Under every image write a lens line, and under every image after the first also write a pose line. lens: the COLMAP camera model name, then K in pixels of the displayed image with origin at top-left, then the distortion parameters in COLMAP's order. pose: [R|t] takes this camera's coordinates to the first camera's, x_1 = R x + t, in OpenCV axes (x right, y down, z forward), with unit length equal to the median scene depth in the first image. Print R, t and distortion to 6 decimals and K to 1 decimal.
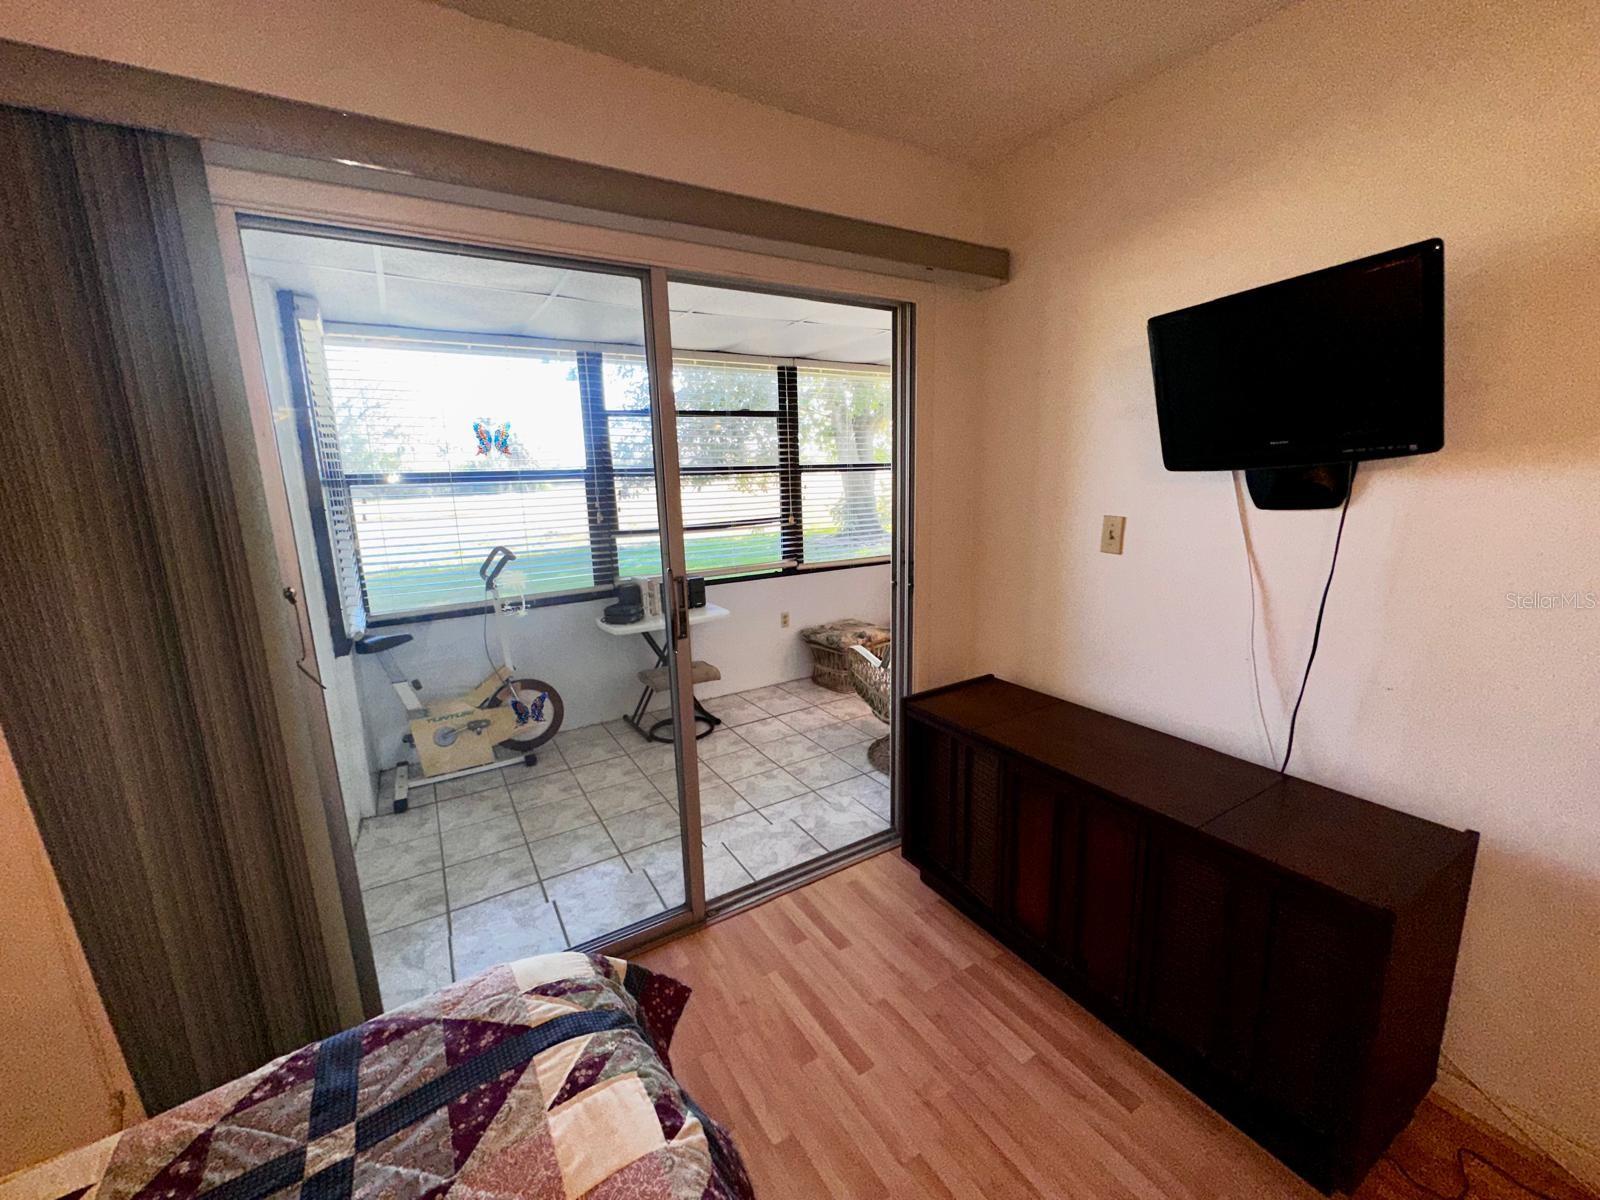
lens RADIAL K [[646.3, 0, 800.8], [0, 646.3, 592.2], [0, 0, 1]] dist [0.000408, 0.000015]
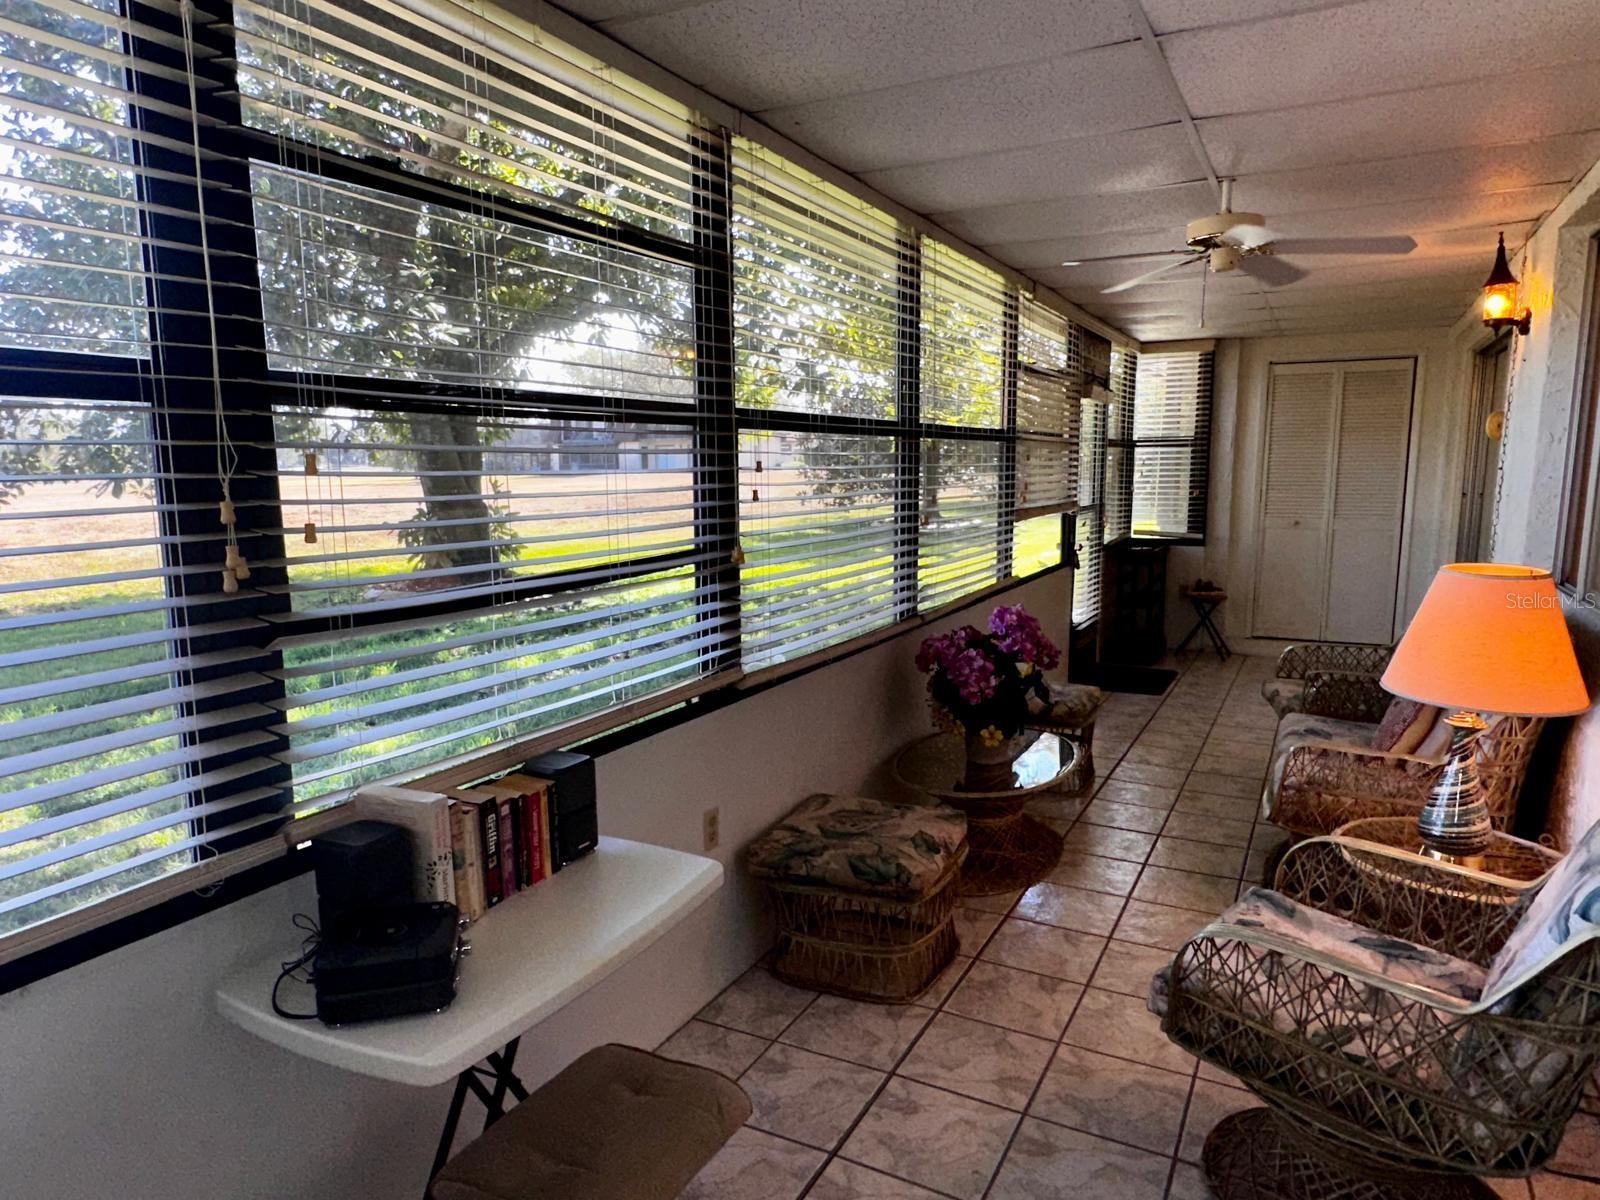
lens RADIAL K [[1003.4, 0, 799.2], [0, 1003.4, 605.5], [0, 0, 1]] dist [0.003507, -0.002523]
pose [[0.860951, -0.049485, 0.506276, -0.269610], [0.077002, 0.996466, -0.033548, -0.062491], [-0.502827, 0.067867, 0.861719, 0.491660]]
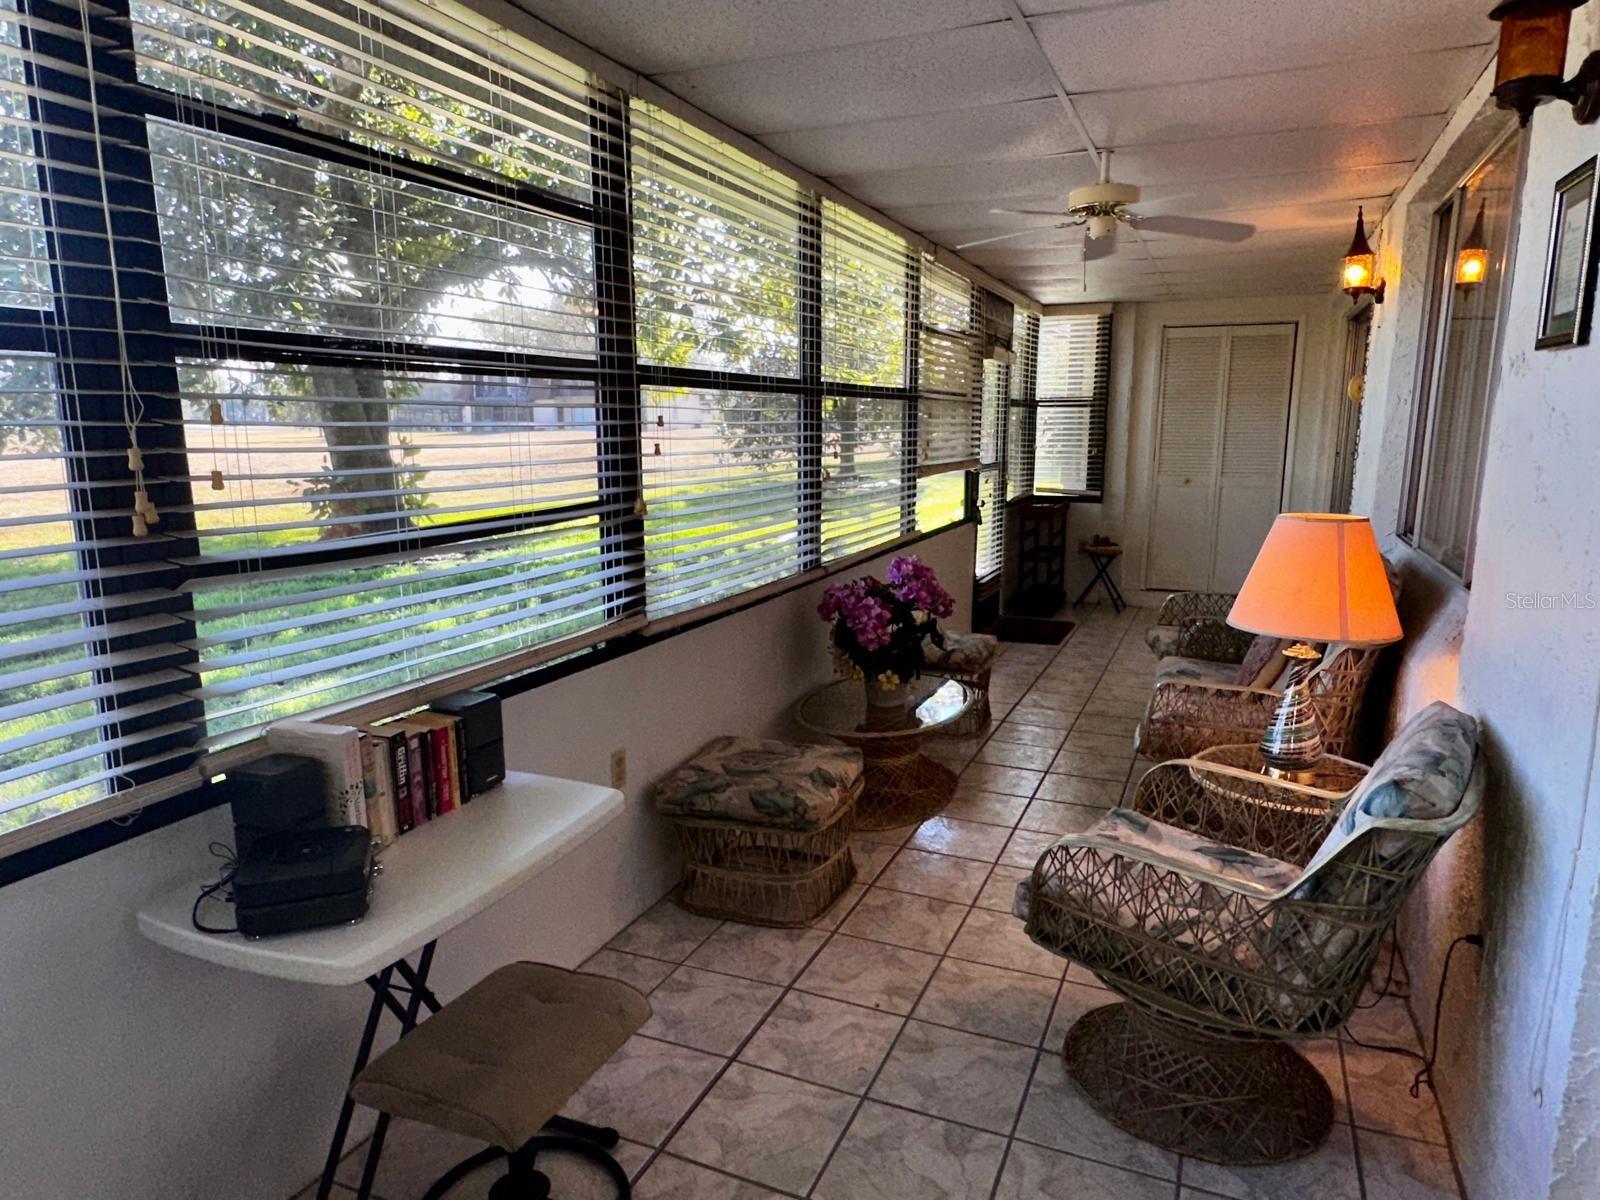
lens RADIAL K [[1003.4, 0, 796.0], [0, 1003.4, 601.9], [0, 0, 1]] dist [0.003507, -0.002523]
pose [[0.820127, -0.074633, 0.567293, -0.275510], [0.084748, 0.996366, 0.008563, -0.054038], [-0.565870, 0.041054, 0.823471, 0.459828]]
